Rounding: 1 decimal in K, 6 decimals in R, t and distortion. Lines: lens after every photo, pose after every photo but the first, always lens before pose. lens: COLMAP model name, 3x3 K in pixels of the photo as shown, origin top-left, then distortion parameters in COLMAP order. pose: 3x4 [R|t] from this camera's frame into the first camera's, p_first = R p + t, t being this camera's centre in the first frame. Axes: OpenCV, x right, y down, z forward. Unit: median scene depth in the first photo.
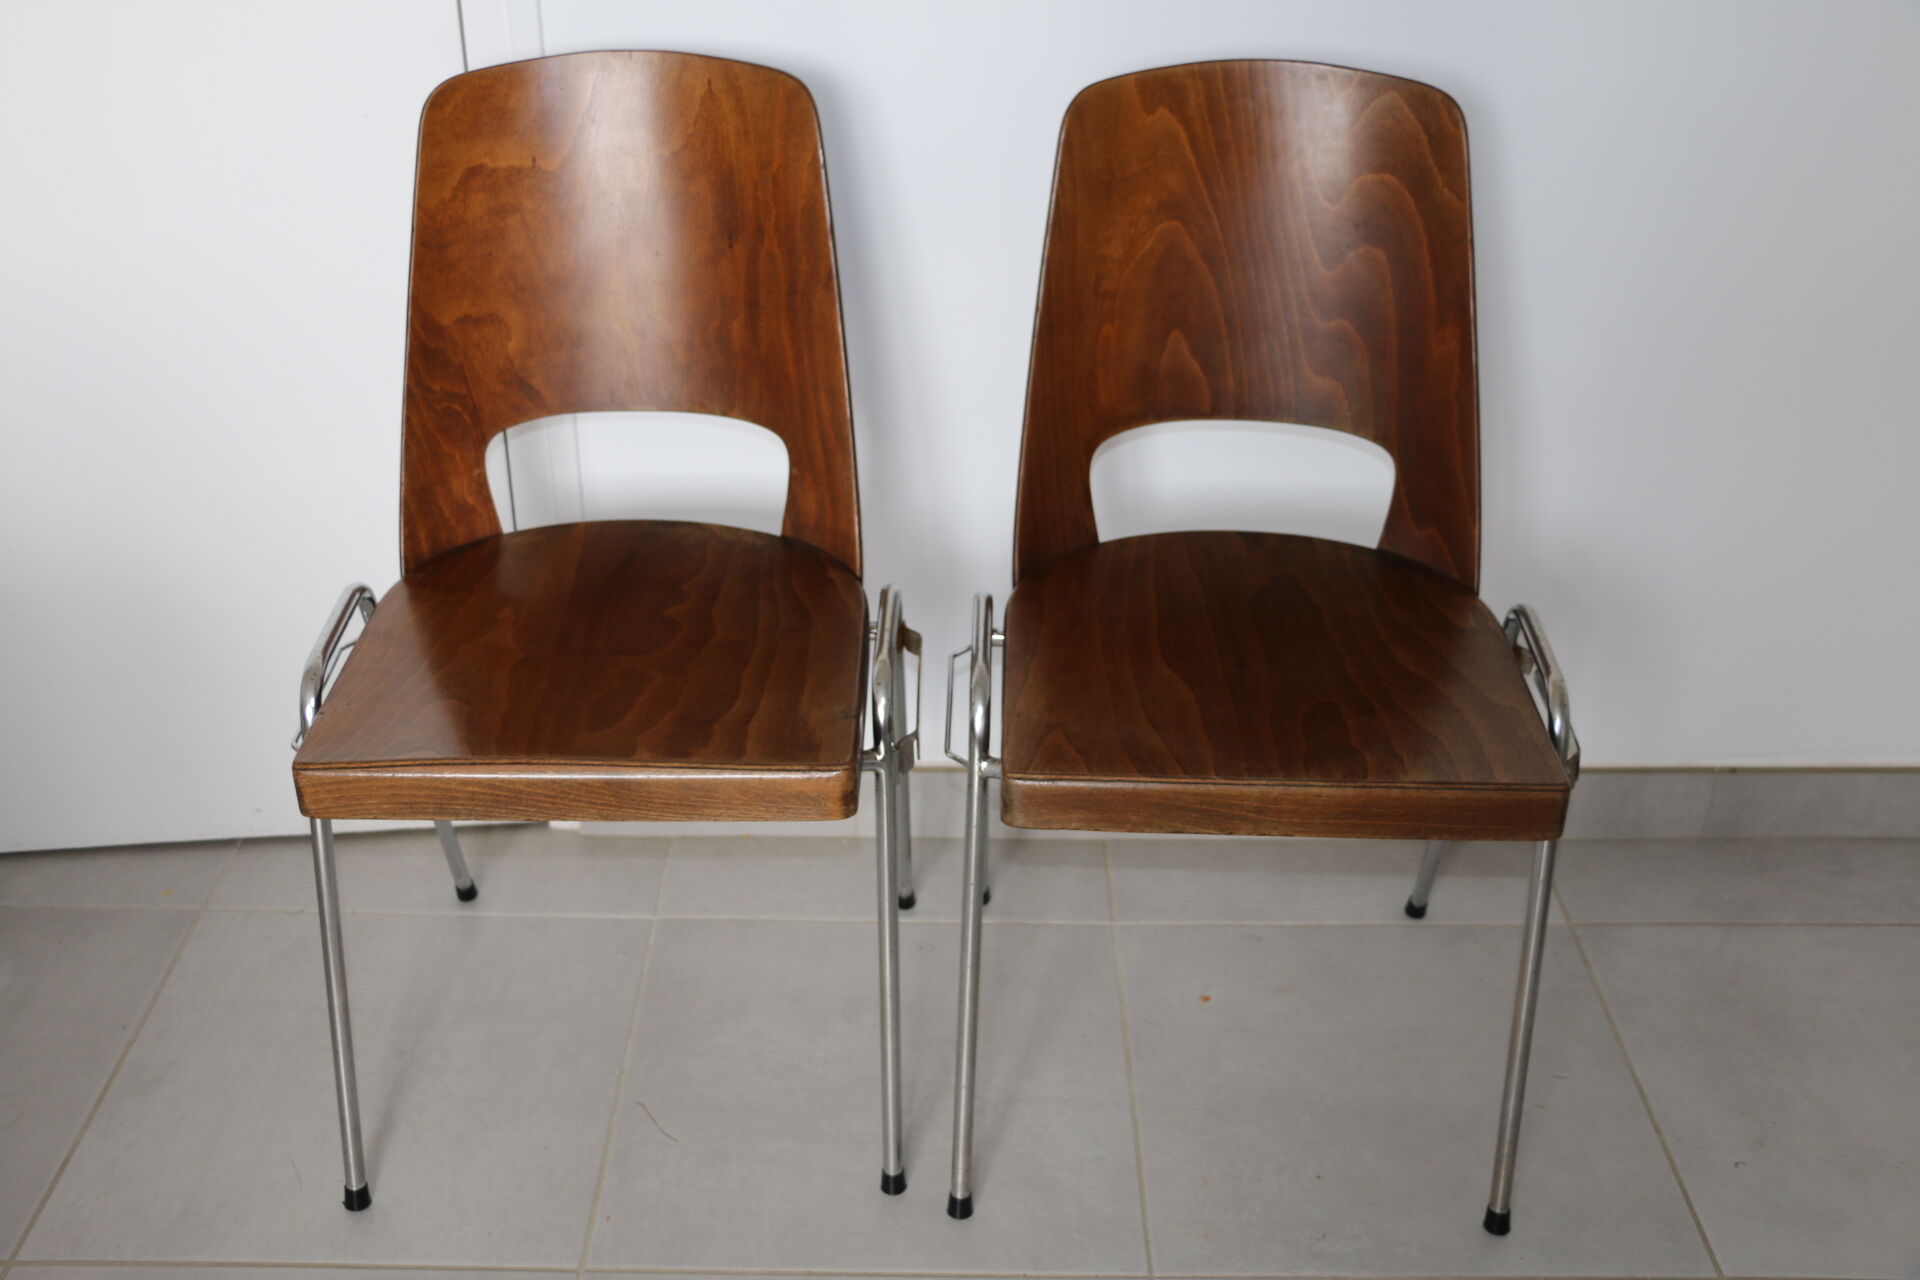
lens RADIAL K [[2045.1, 0, 941.7], [0, 2045.1, 627.4], [0, 0, 1]] dist [-0.035185, 0.000000]
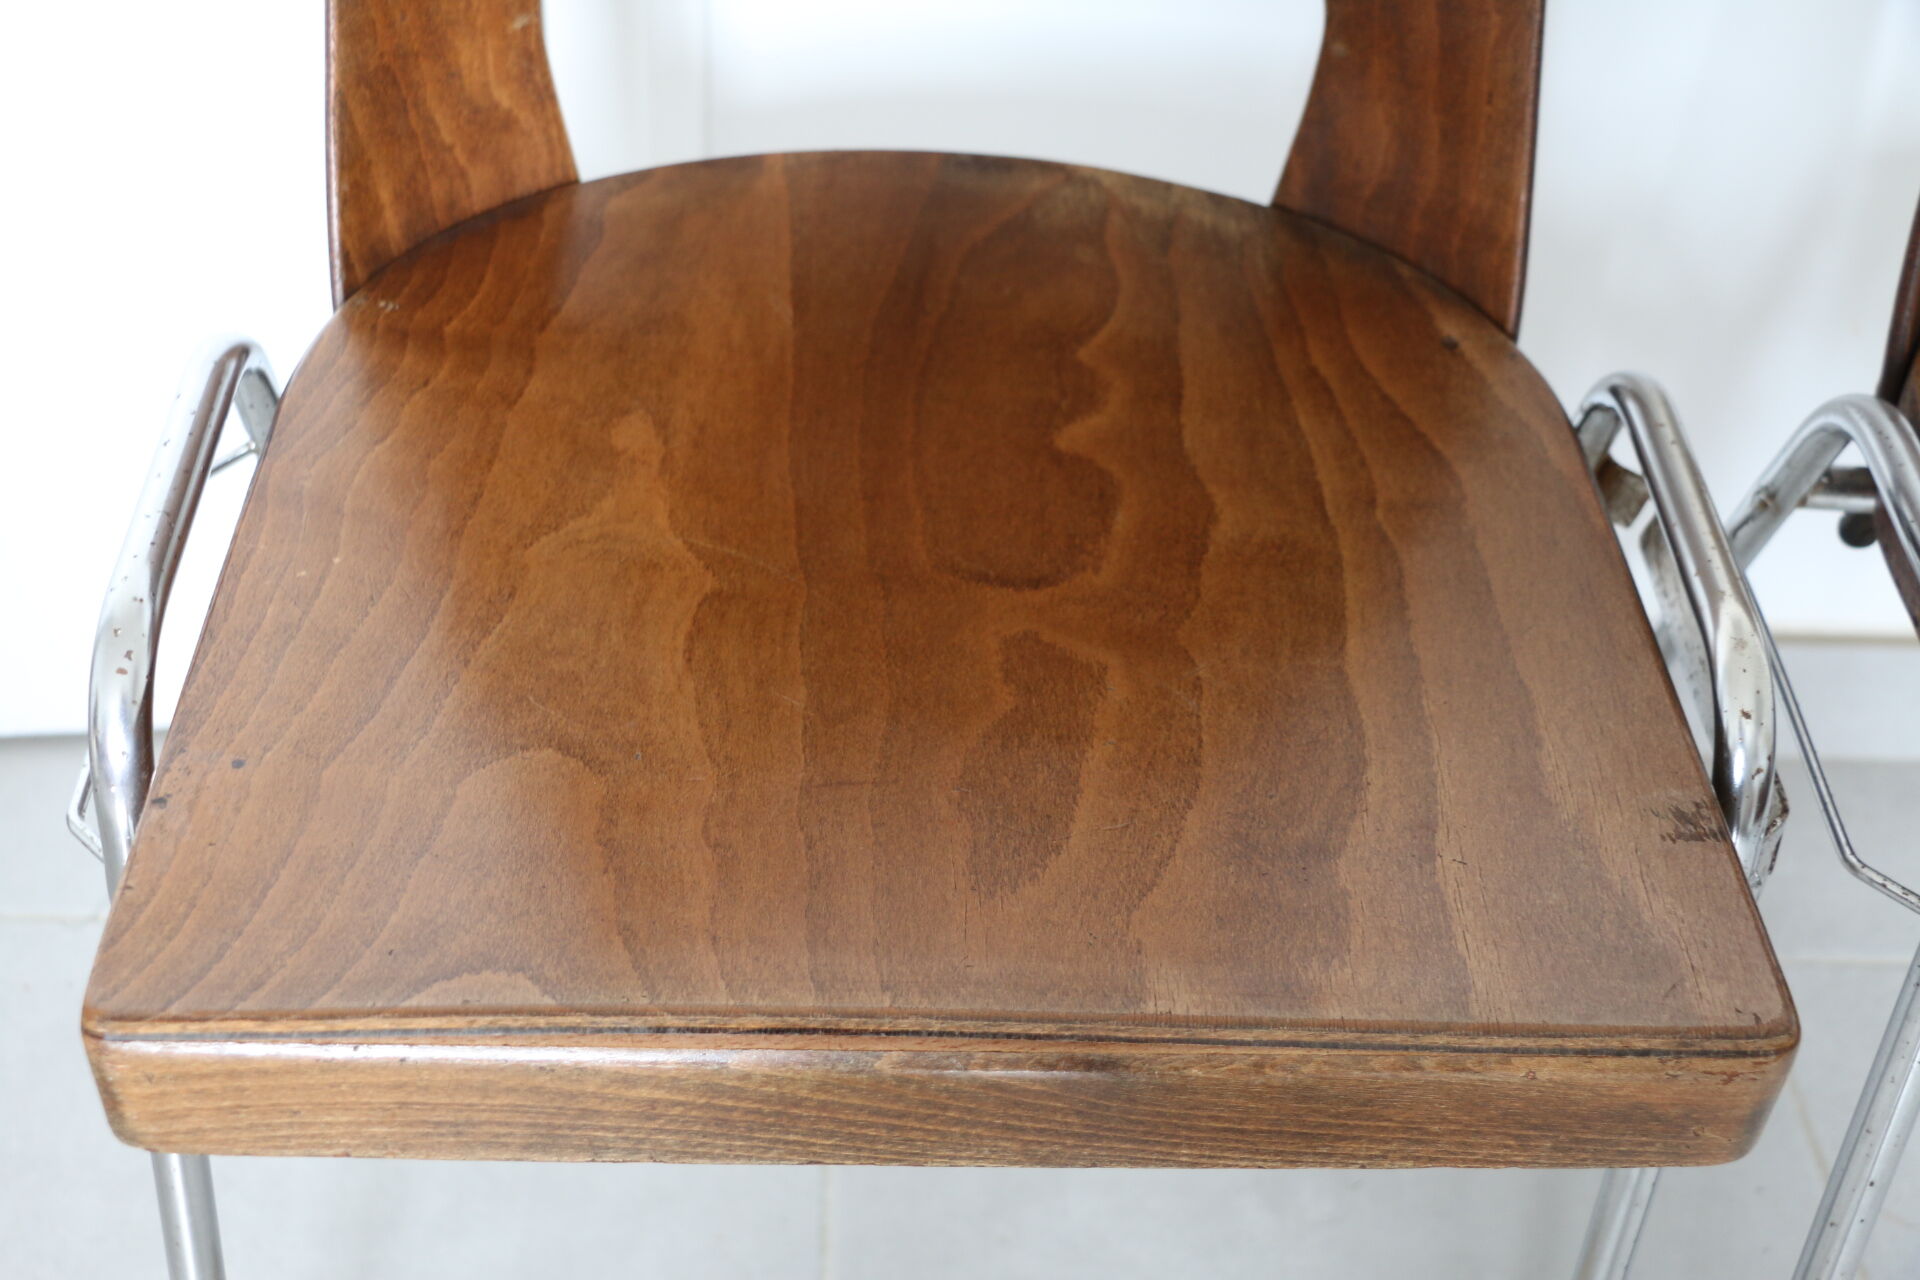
lens RADIAL K [[2340.3, 0, 948.6], [0, 2340.3, 637.2], [0, 0, 1]] dist [-0.017810, 0.000000]
pose [[0.998062, 0.016922, 0.059886, -0.181163], [-0.029894, 0.974387, 0.222881, -0.067404], [-0.054581, -0.224239, 0.973005, 0.571673]]
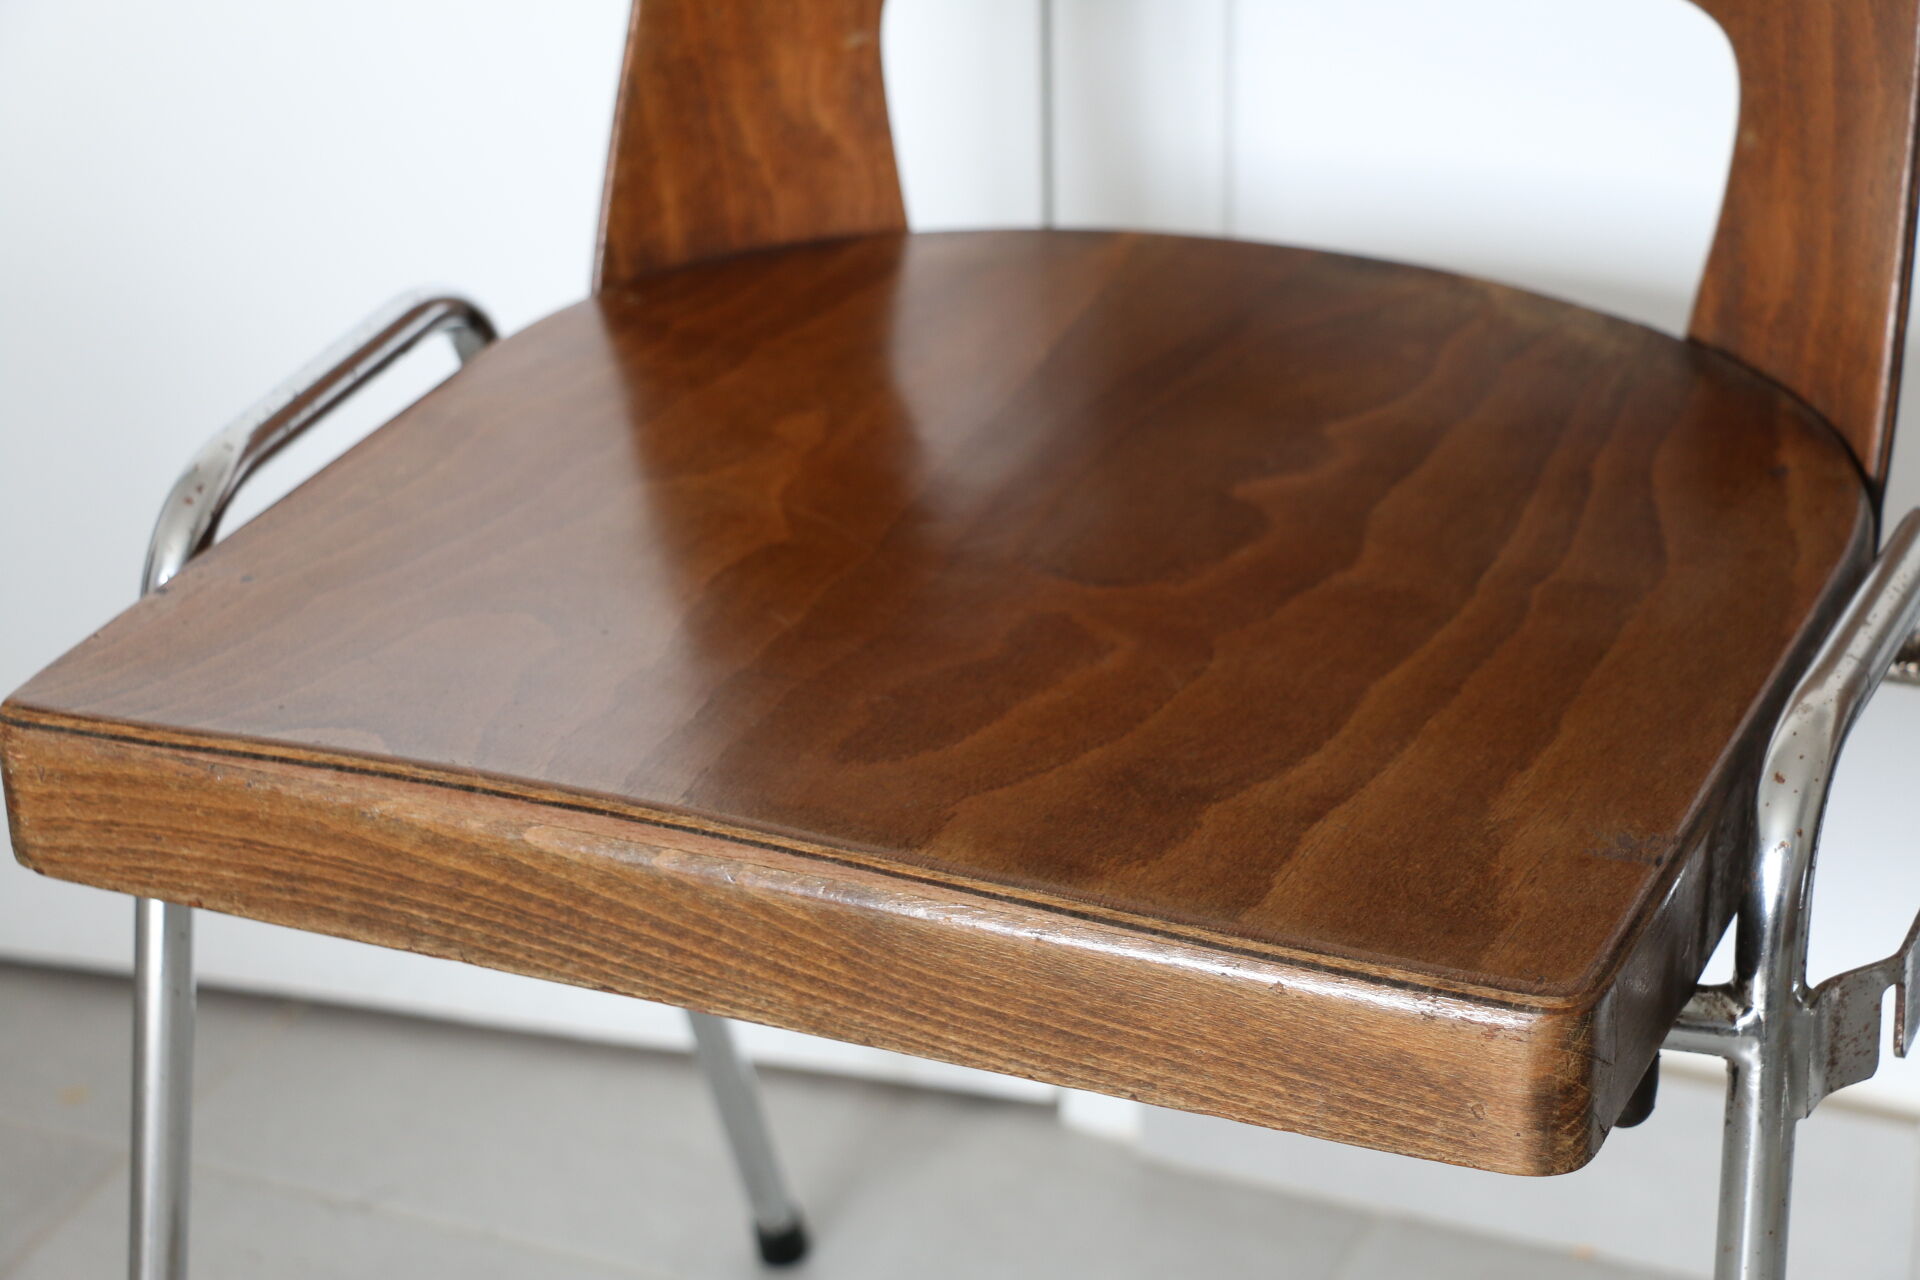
lens RADIAL K [[4560.6, 0, 945.0], [0, 4560.6, 643.5], [0, 0, 1]] dist [0.340530, 0.000000]
pose [[0.918498, 0.154192, -0.364124, 0.095275], [-0.169787, 0.985419, -0.011001, 0.033969], [0.357118, 0.071928, 0.931286, 0.292459]]
